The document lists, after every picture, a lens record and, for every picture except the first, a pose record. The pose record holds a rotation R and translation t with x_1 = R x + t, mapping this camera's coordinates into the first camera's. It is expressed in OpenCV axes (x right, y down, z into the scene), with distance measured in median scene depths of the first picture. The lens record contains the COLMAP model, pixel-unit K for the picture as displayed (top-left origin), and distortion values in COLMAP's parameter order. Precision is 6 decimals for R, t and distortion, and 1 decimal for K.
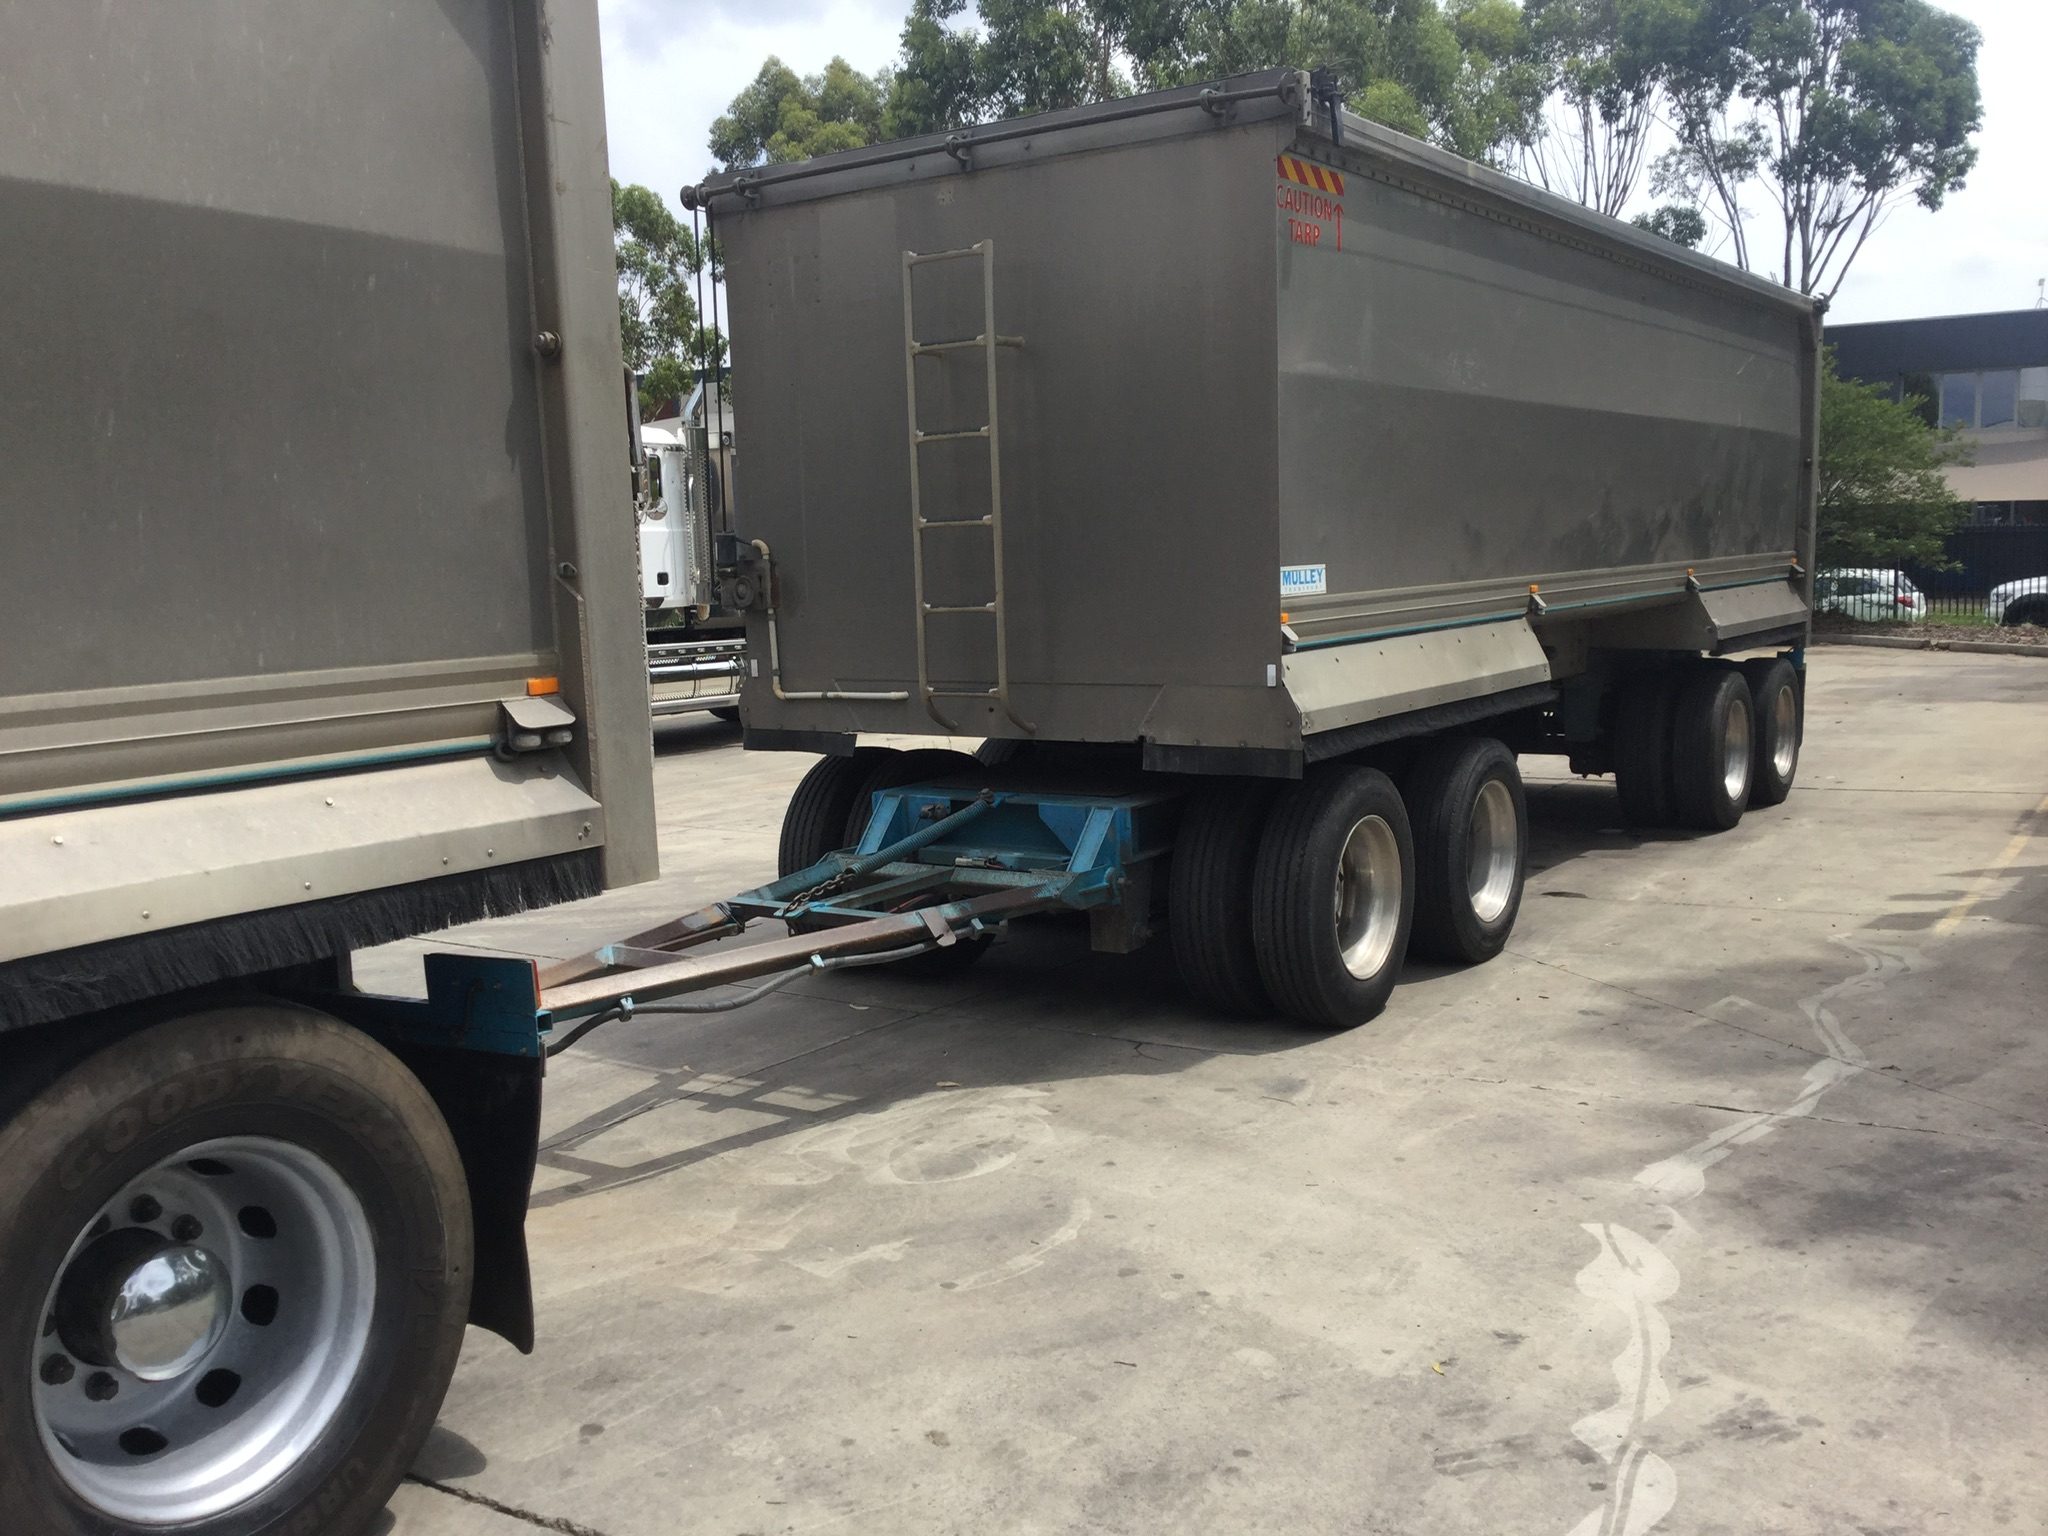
lens RADIAL K [[1836.8, 0, 1025.7], [0, 1836.8, 794.7], [0, 0, 1]] dist [0.116821, -0.202290]
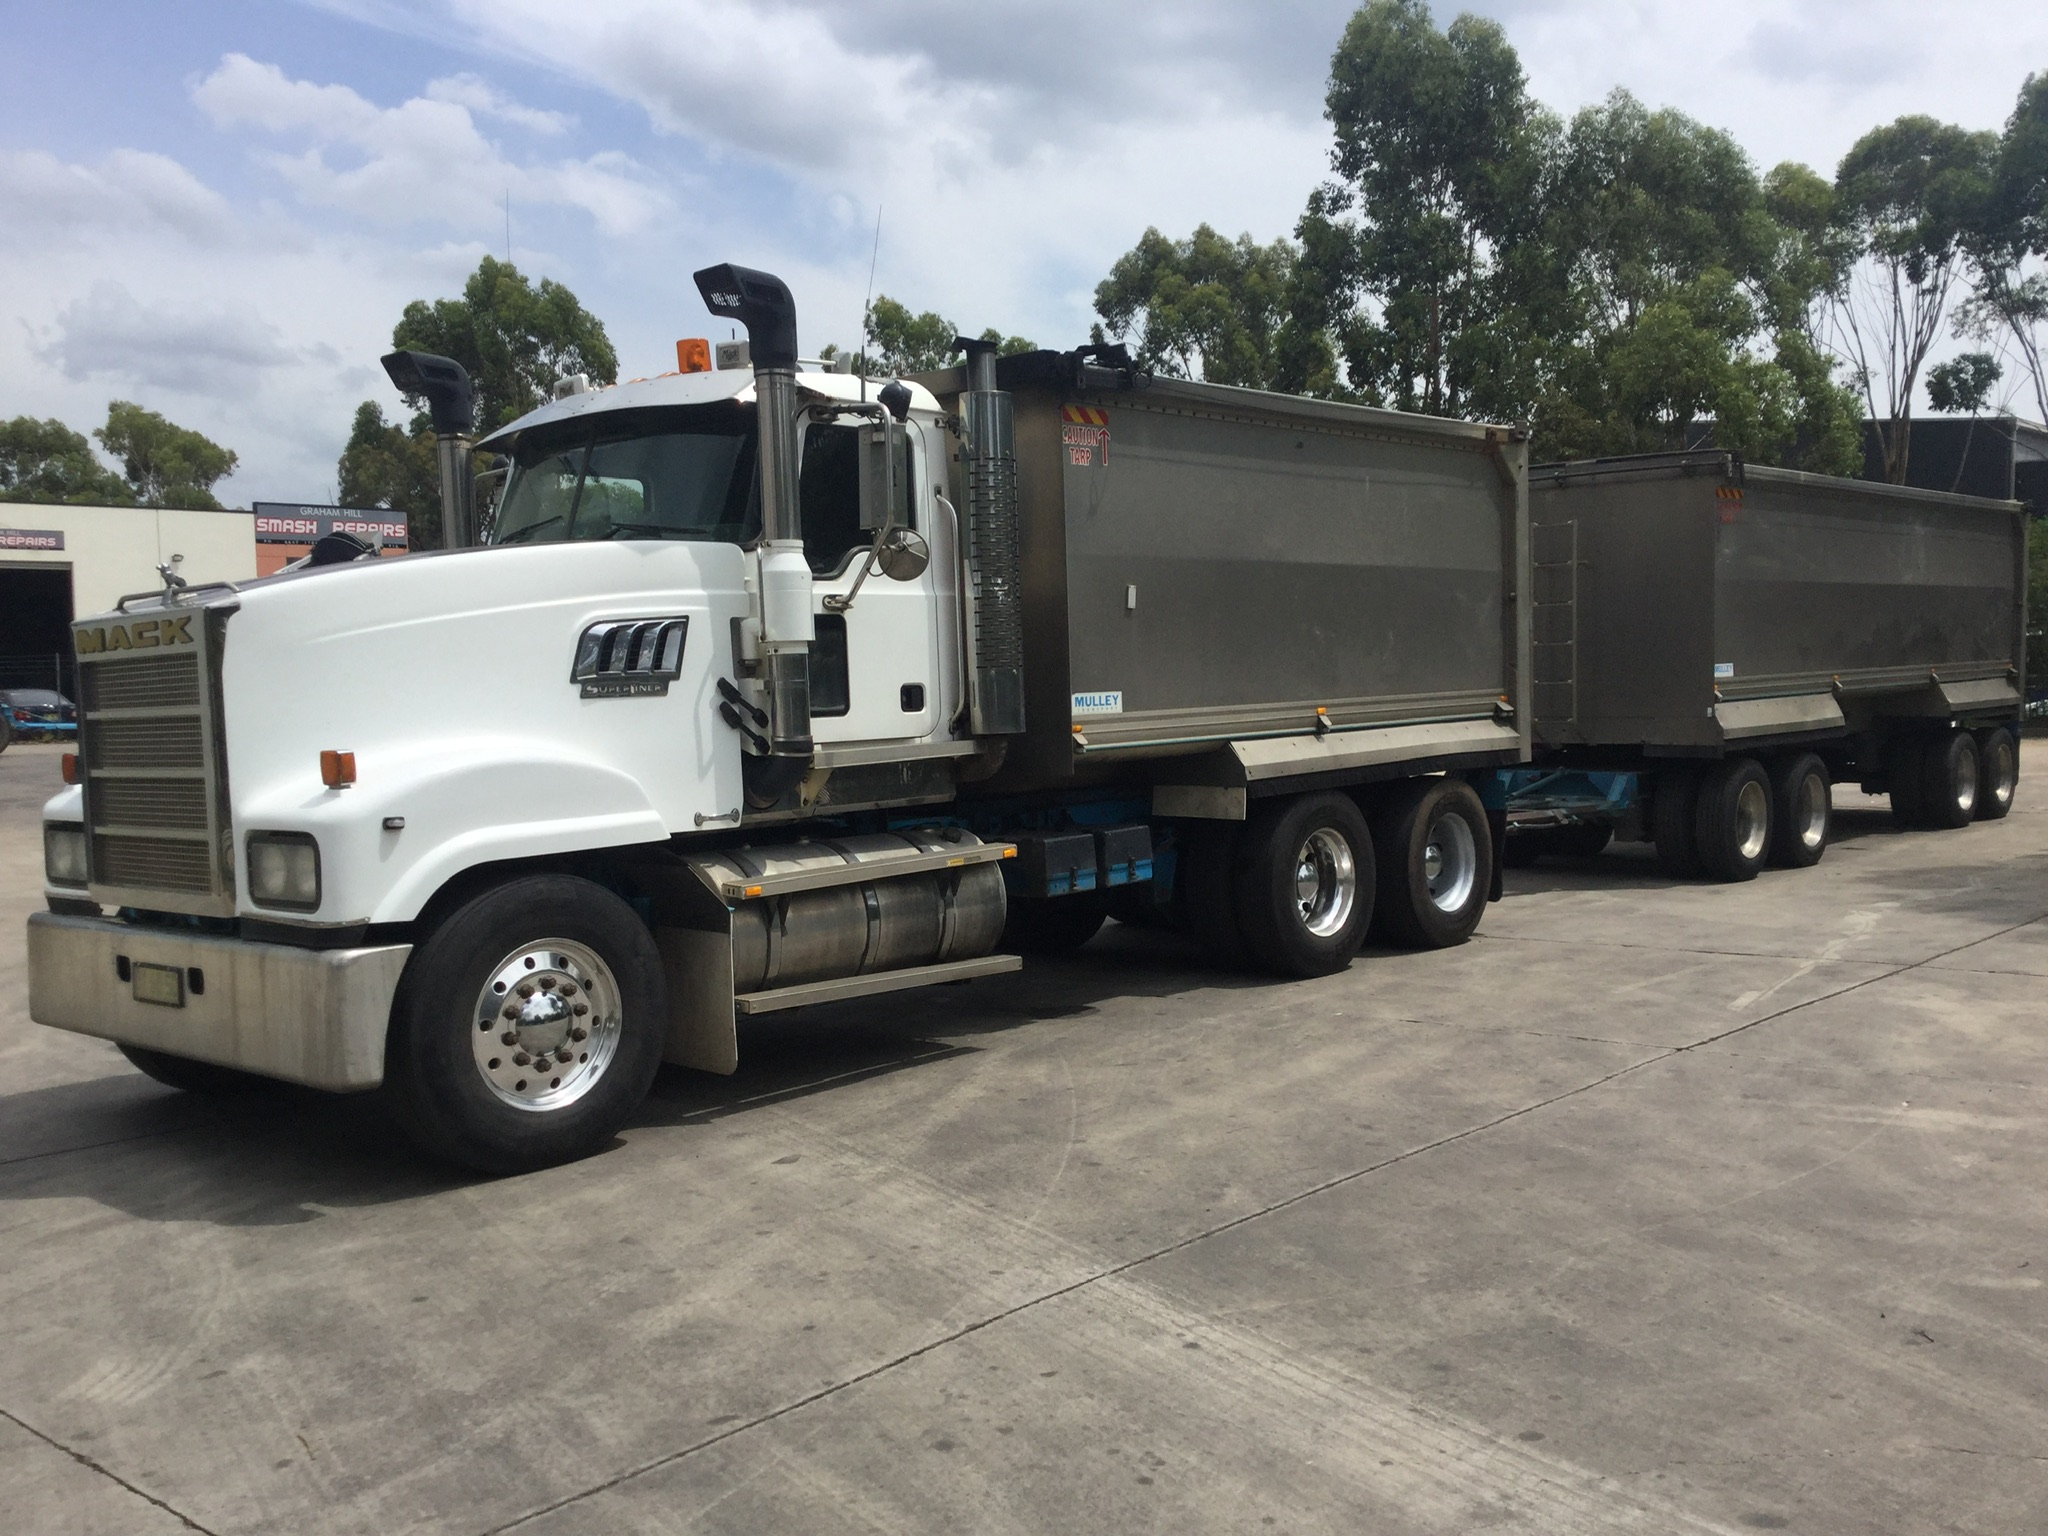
lens RADIAL K [[1848.7, 0, 1031.1], [0, 1848.7, 791.4], [0, 0, 1]] dist [0.137525, -0.262674]
pose [[0.989357, 0.018942, -0.144268, -0.326458], [-0.026936, 0.998196, -0.053663, 0.163021], [0.142992, 0.056978, 0.988082, -1.266710]]
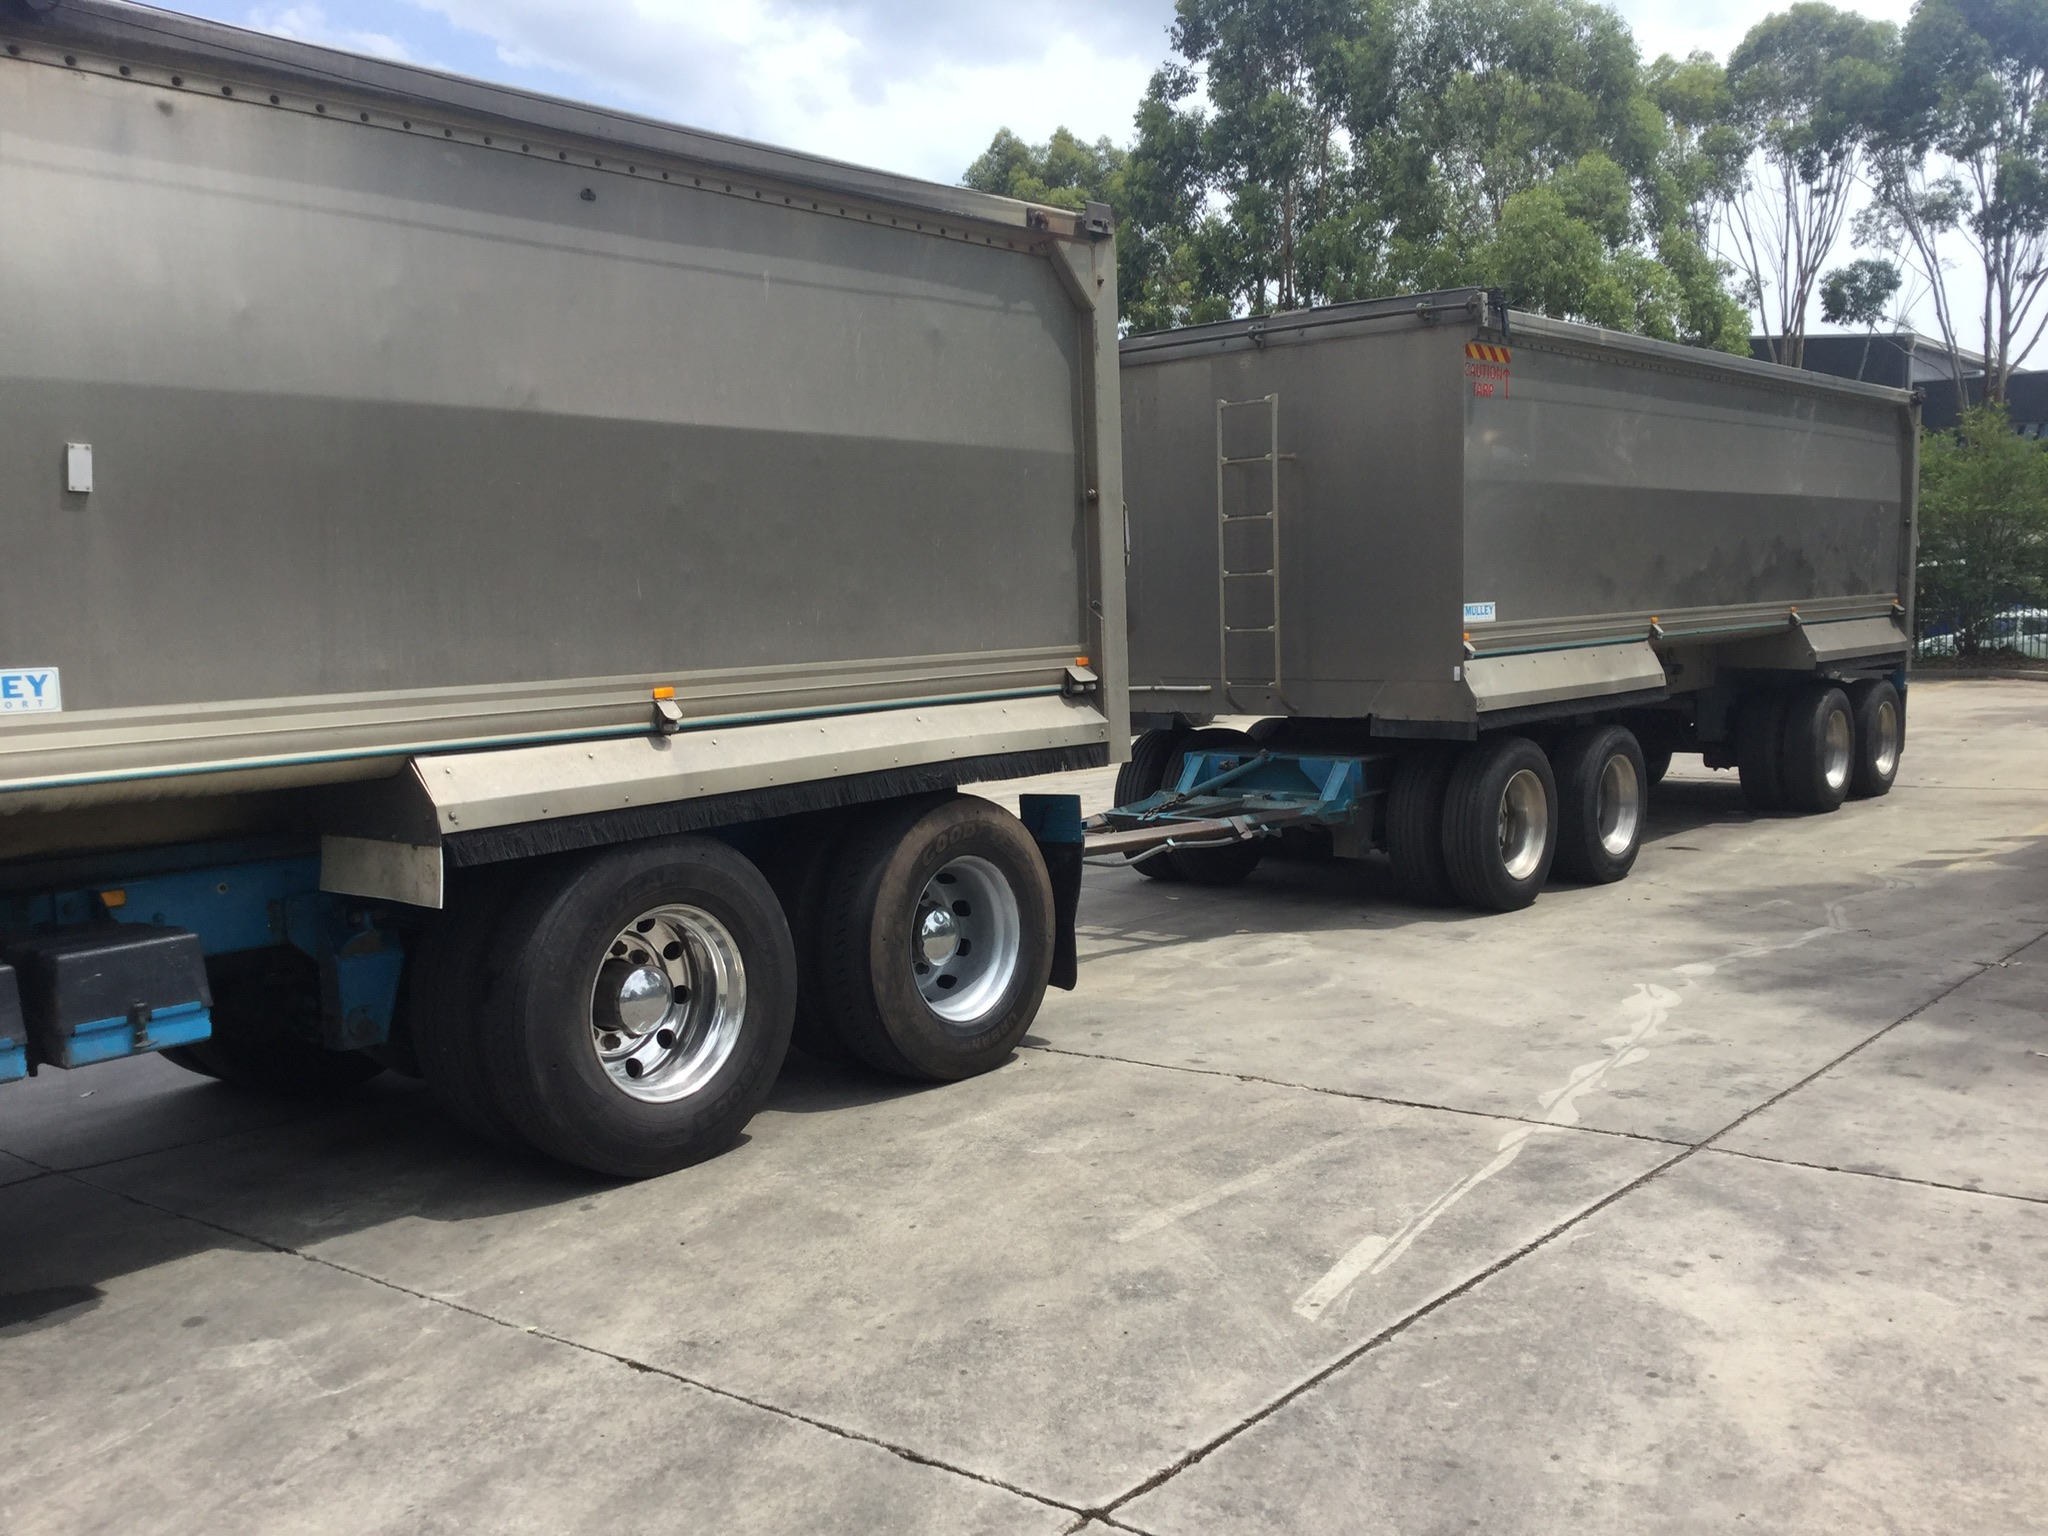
lens RADIAL K [[1848.7, 0, 1031.1], [0, 1848.7, 791.4], [0, 0, 1]] dist [0.137525, -0.262674]
pose [[0.994858, 0.015346, -0.100110, -0.059756], [-0.017499, 0.999633, -0.020665, 0.067474], [0.099756, 0.022310, 0.994762, -0.545810]]
